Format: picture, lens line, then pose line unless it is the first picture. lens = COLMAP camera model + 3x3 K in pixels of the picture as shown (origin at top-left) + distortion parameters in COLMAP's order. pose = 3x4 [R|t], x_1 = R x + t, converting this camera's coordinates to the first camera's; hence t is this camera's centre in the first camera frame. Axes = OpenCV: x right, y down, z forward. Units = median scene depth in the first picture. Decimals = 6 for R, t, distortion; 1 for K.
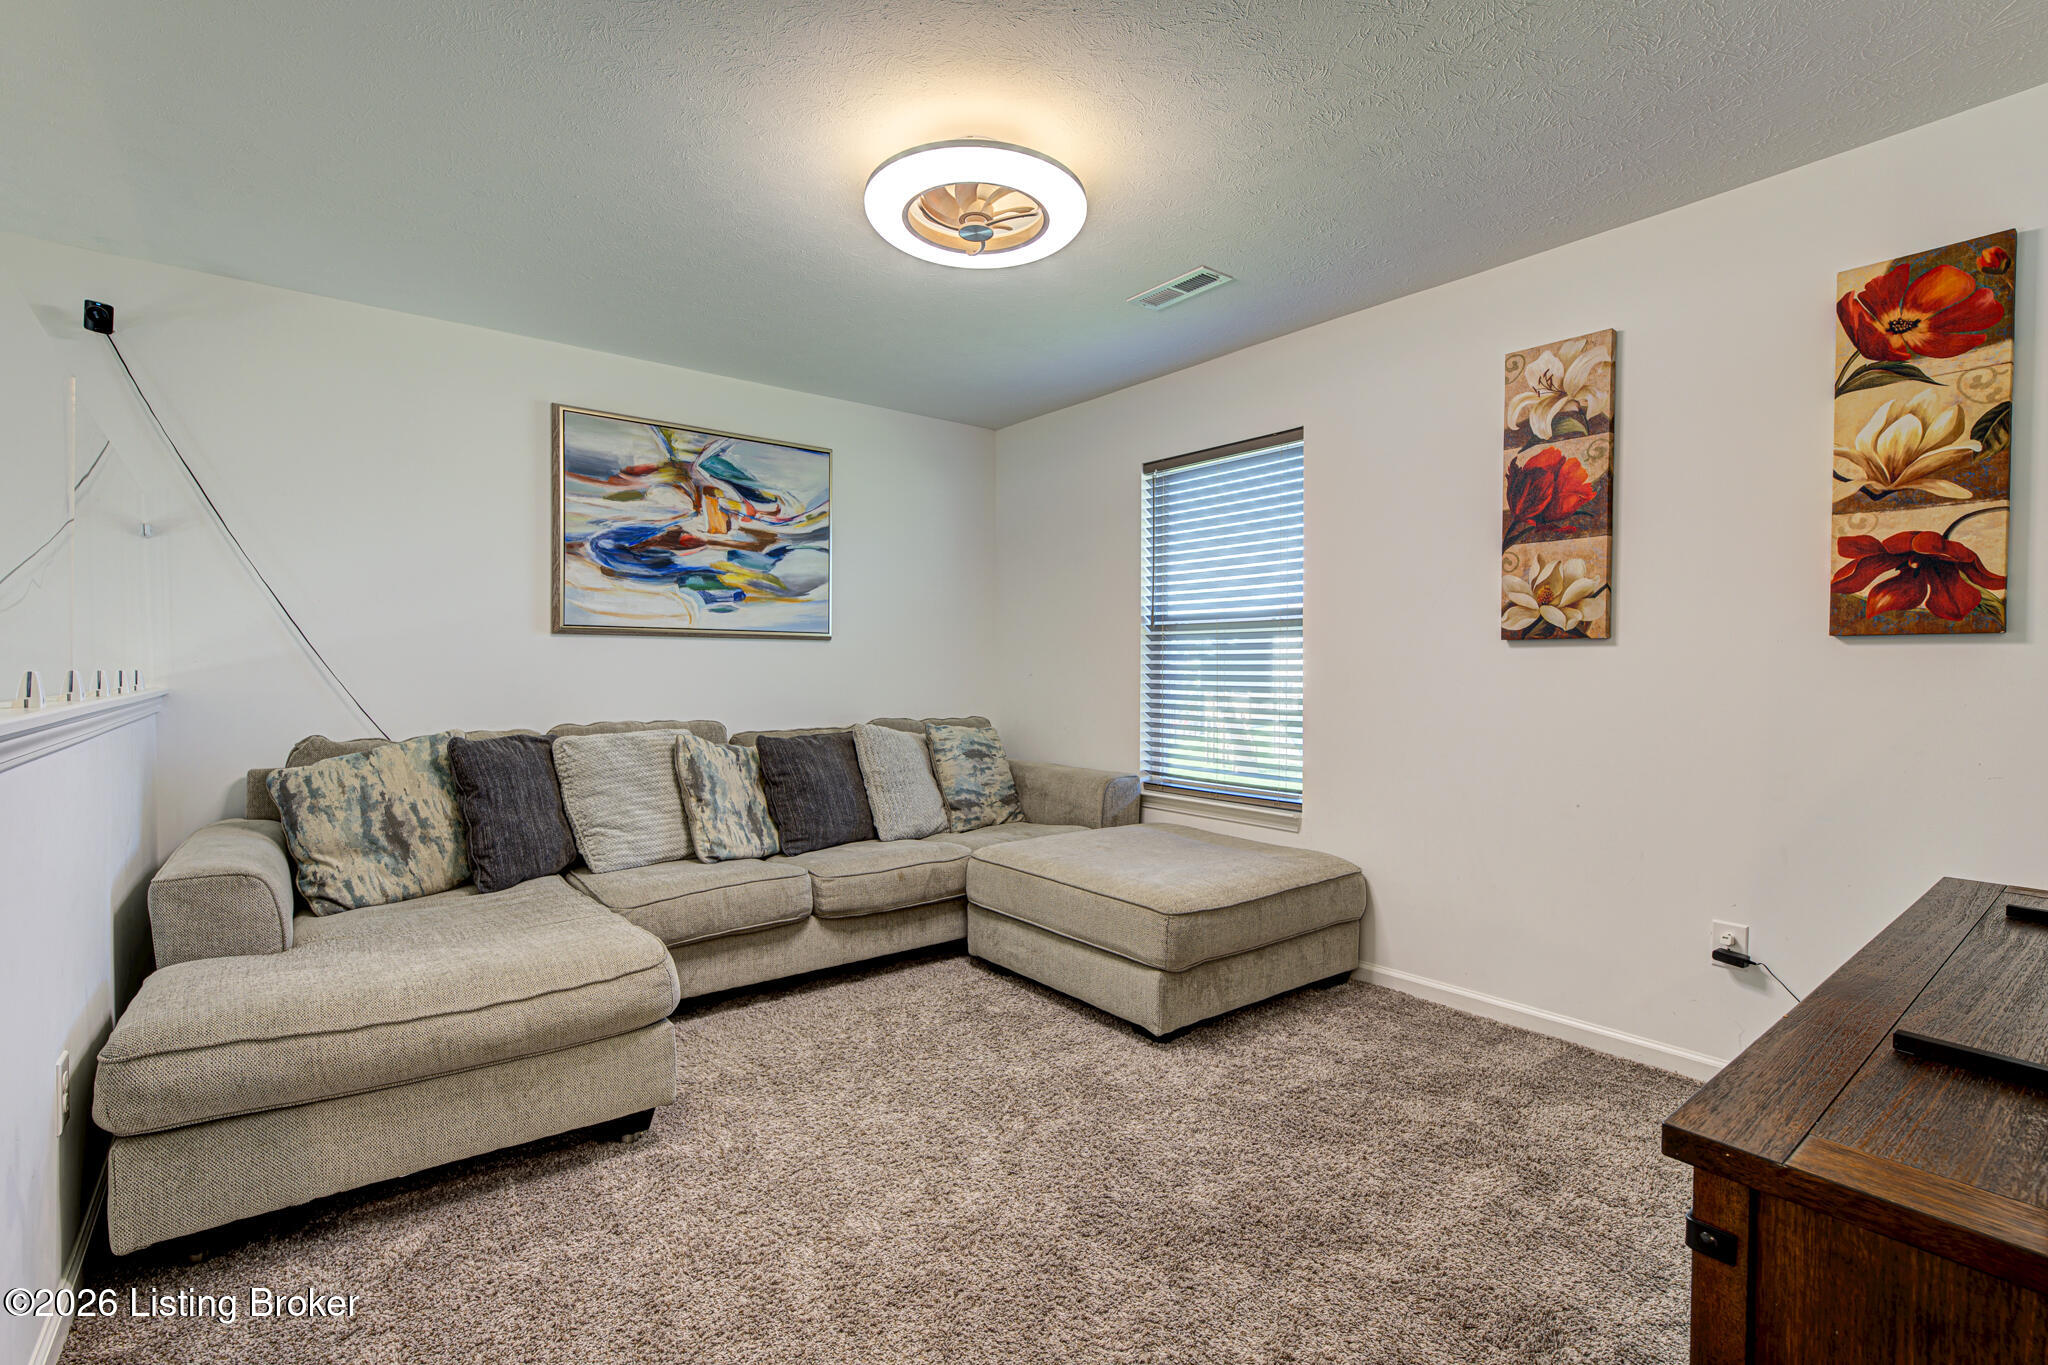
lens RADIAL K [[909.4, 0, 1024.1], [0, 909.4, 679.3], [0, 0, 1]] dist [0.001115, 0.000025]
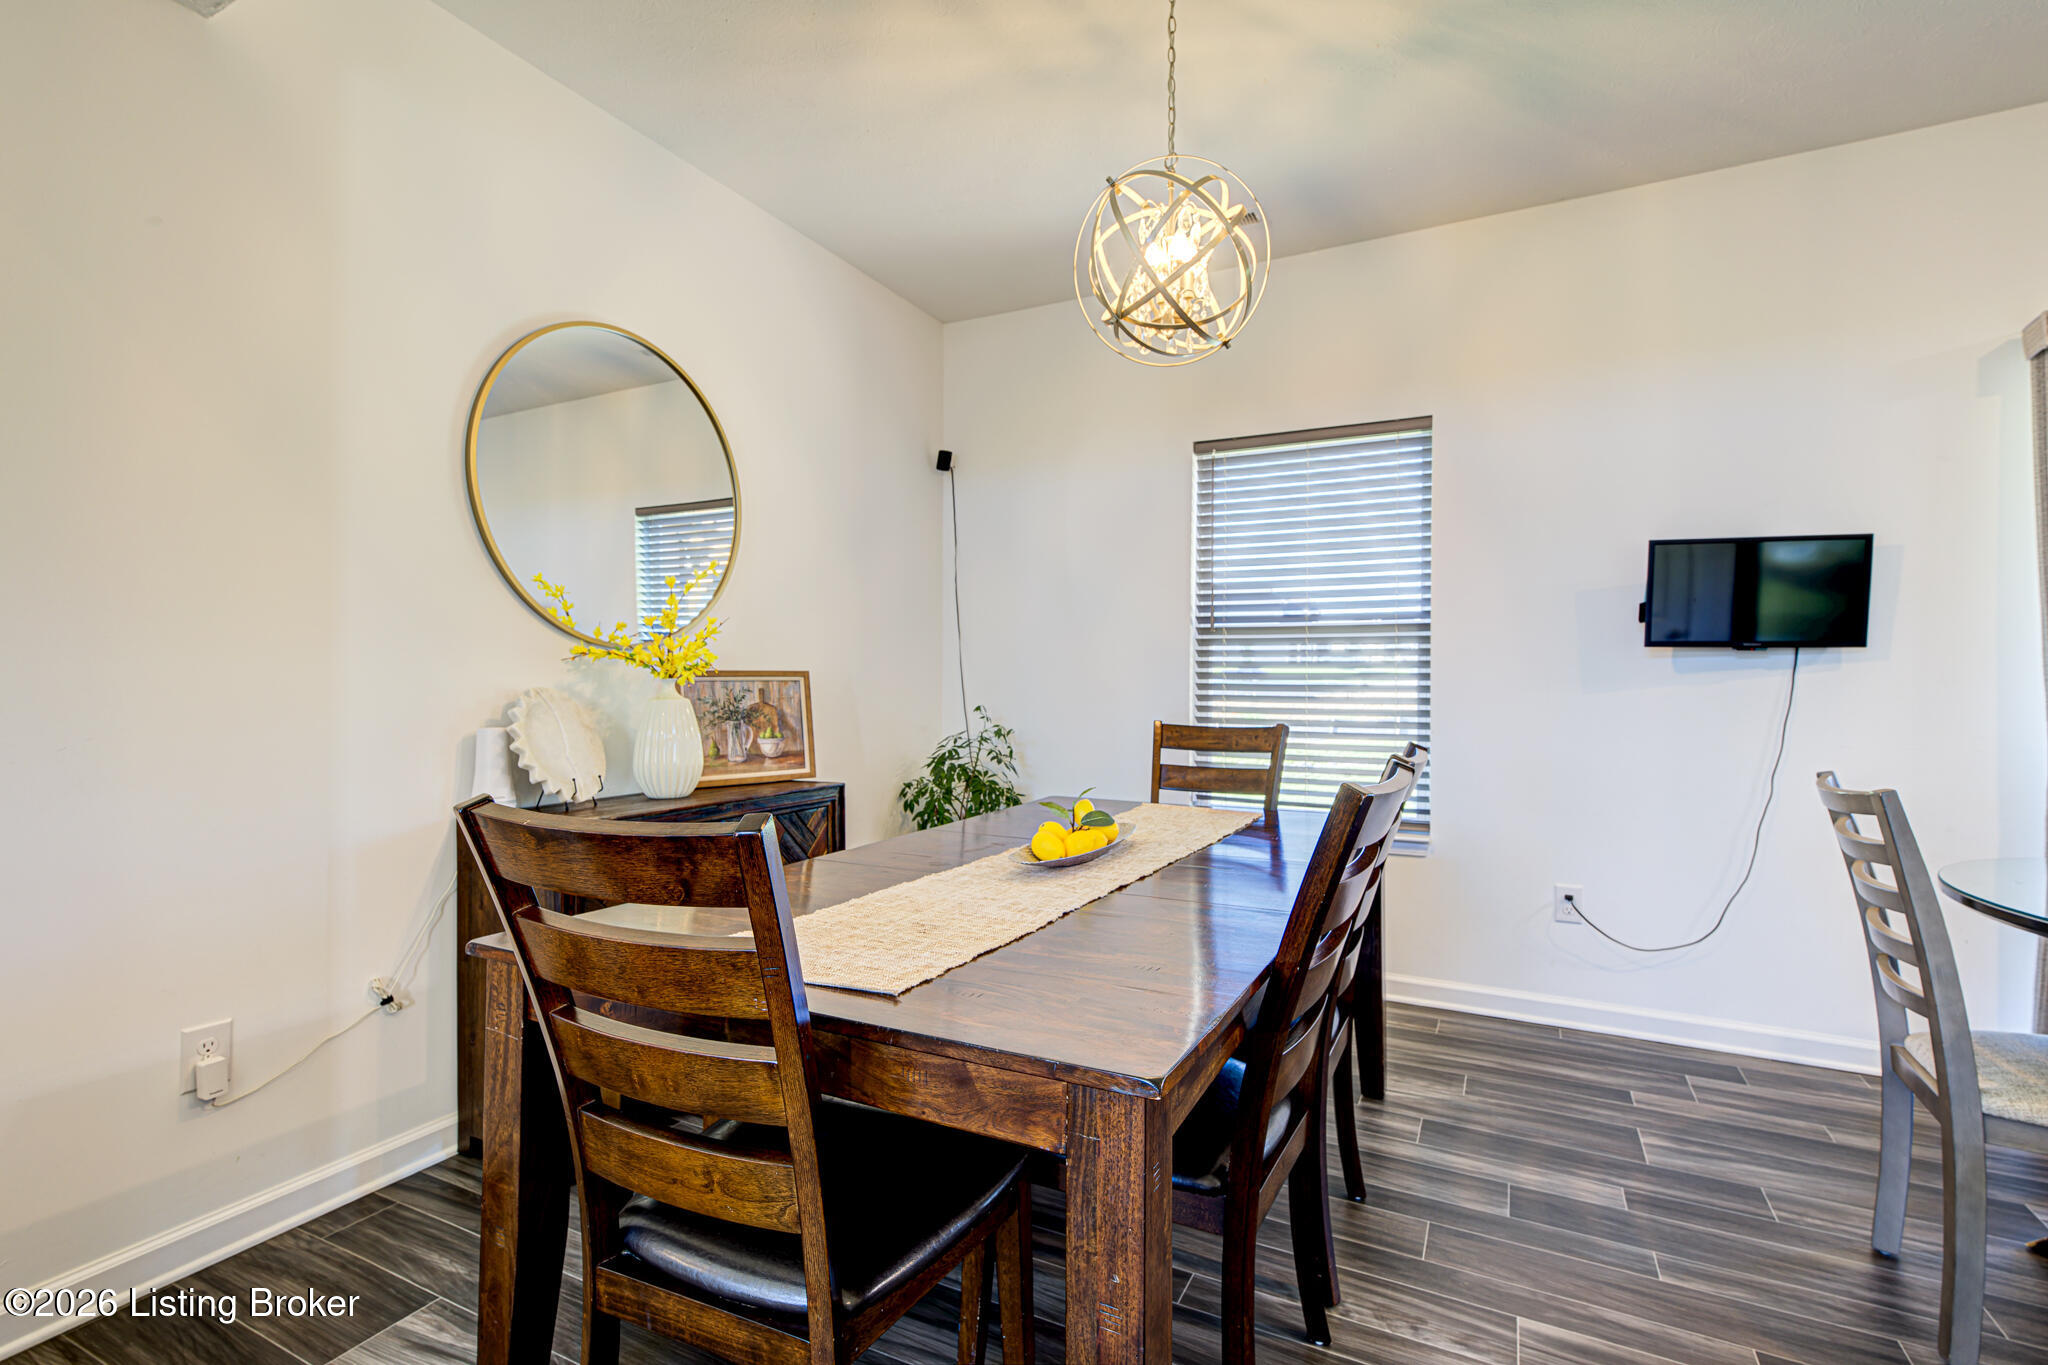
lens RADIAL K [[949.5, 0, 1020.7], [0, 949.5, 678.3], [0, 0, 1]] dist [0.001113, -0.000164]
pose [[0.907244, -0.006177, 0.420559, -0.400379], [0.012193, 0.999858, -0.011617, -0.003184], [-0.420427, 0.015668, 0.907191, 0.251985]]
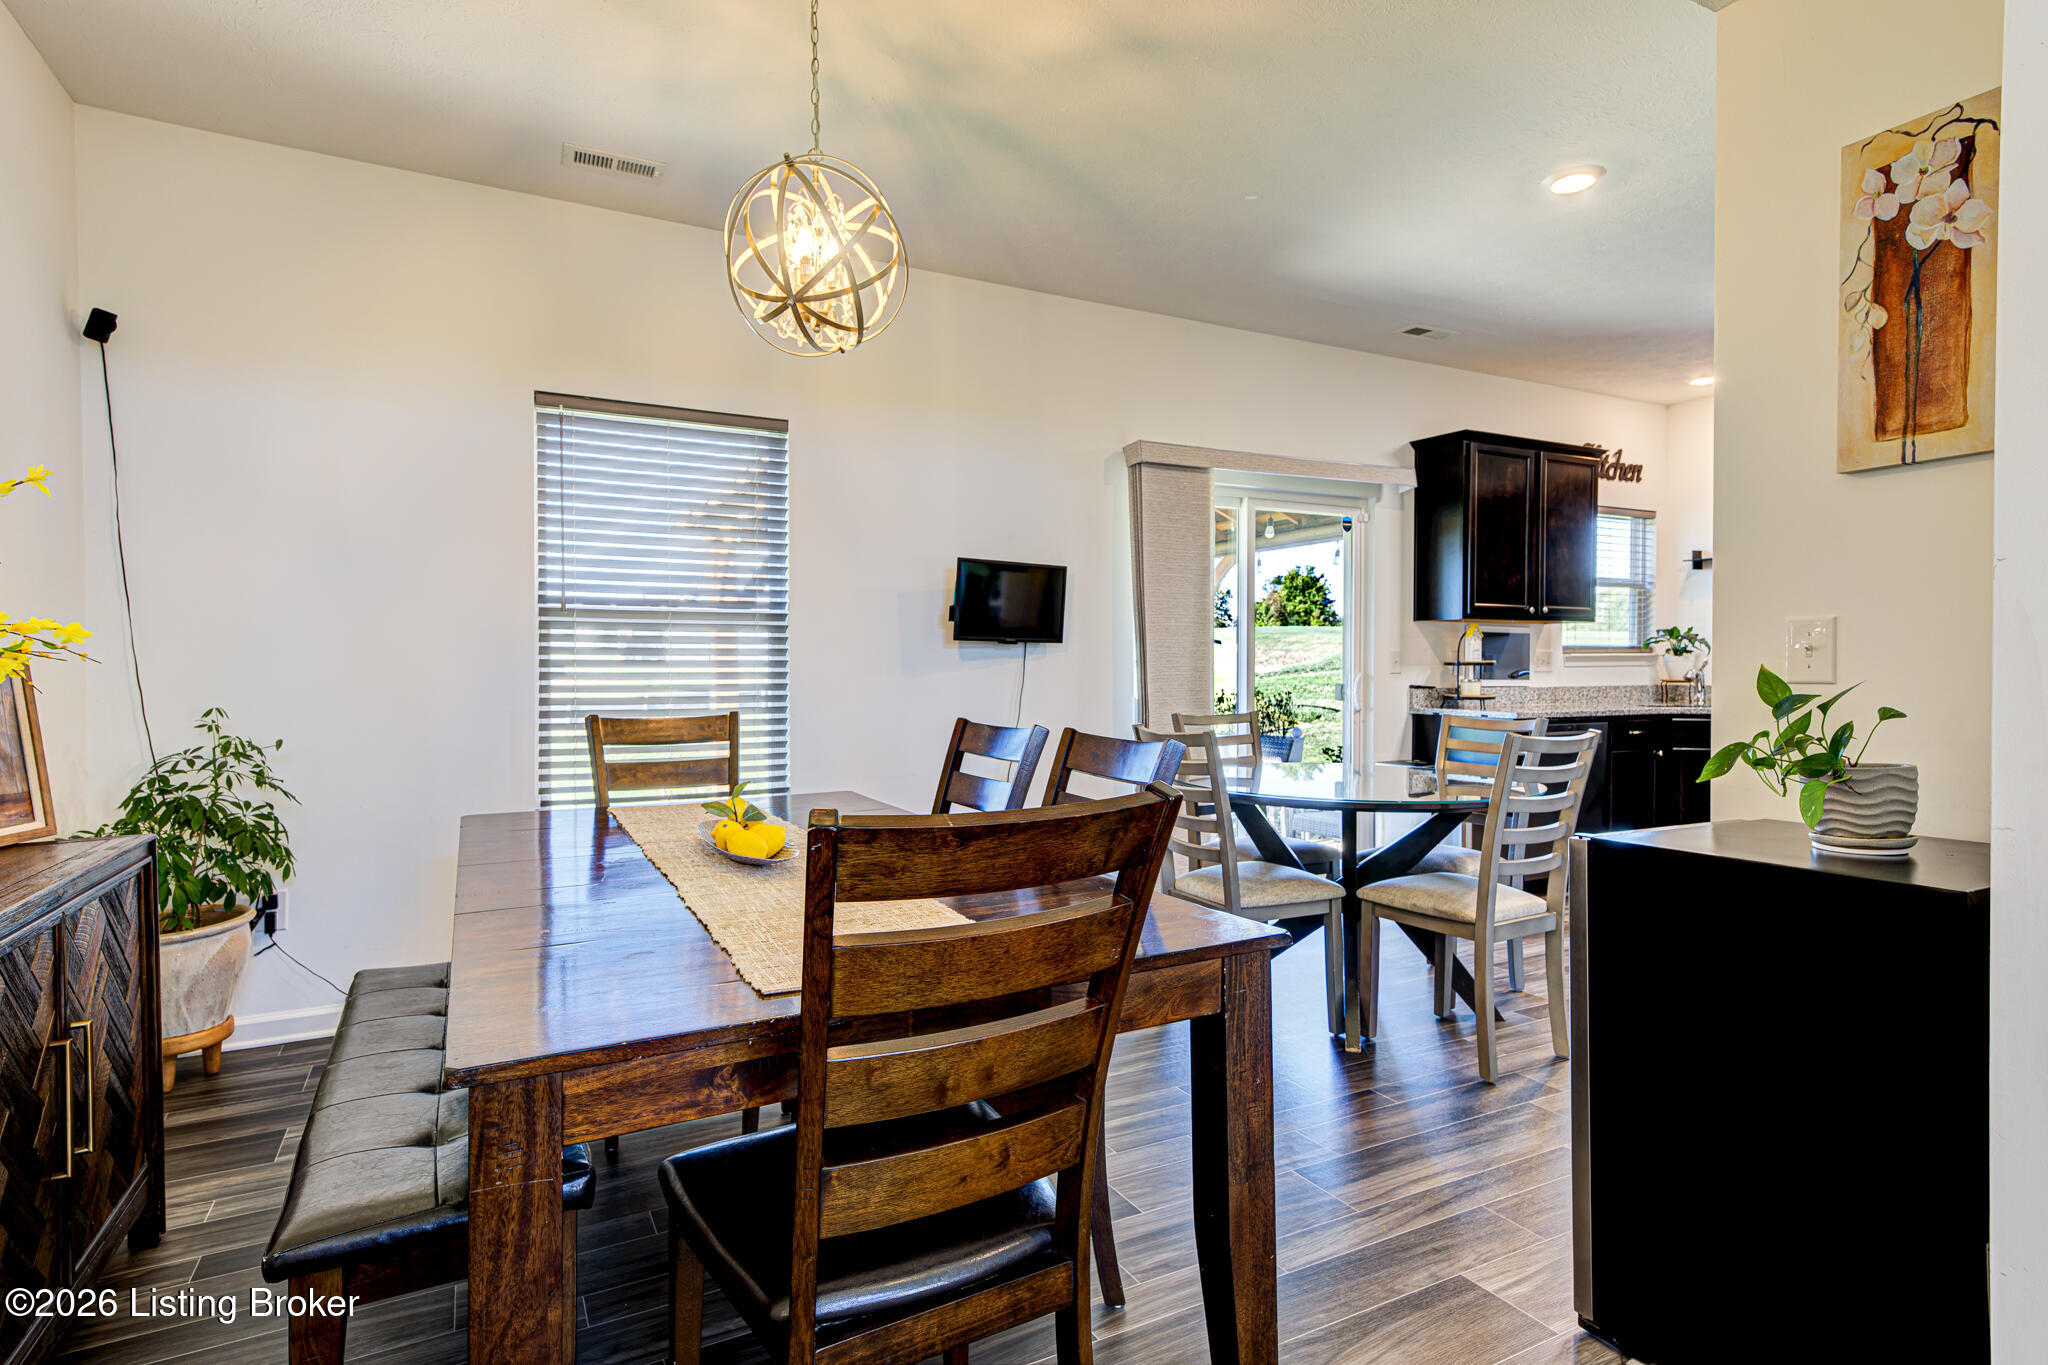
lens RADIAL K [[1043.8, 0, 1025.7], [0, 1043.8, 683.4], [0, 0, 1]] dist [0.011986, 0.000357]
pose [[0.172107, -0.025820, 0.984740, -0.645298], [0.020259, 0.999538, 0.022667, -0.009454], [-0.984870, 0.016049, 0.172551, 0.458802]]
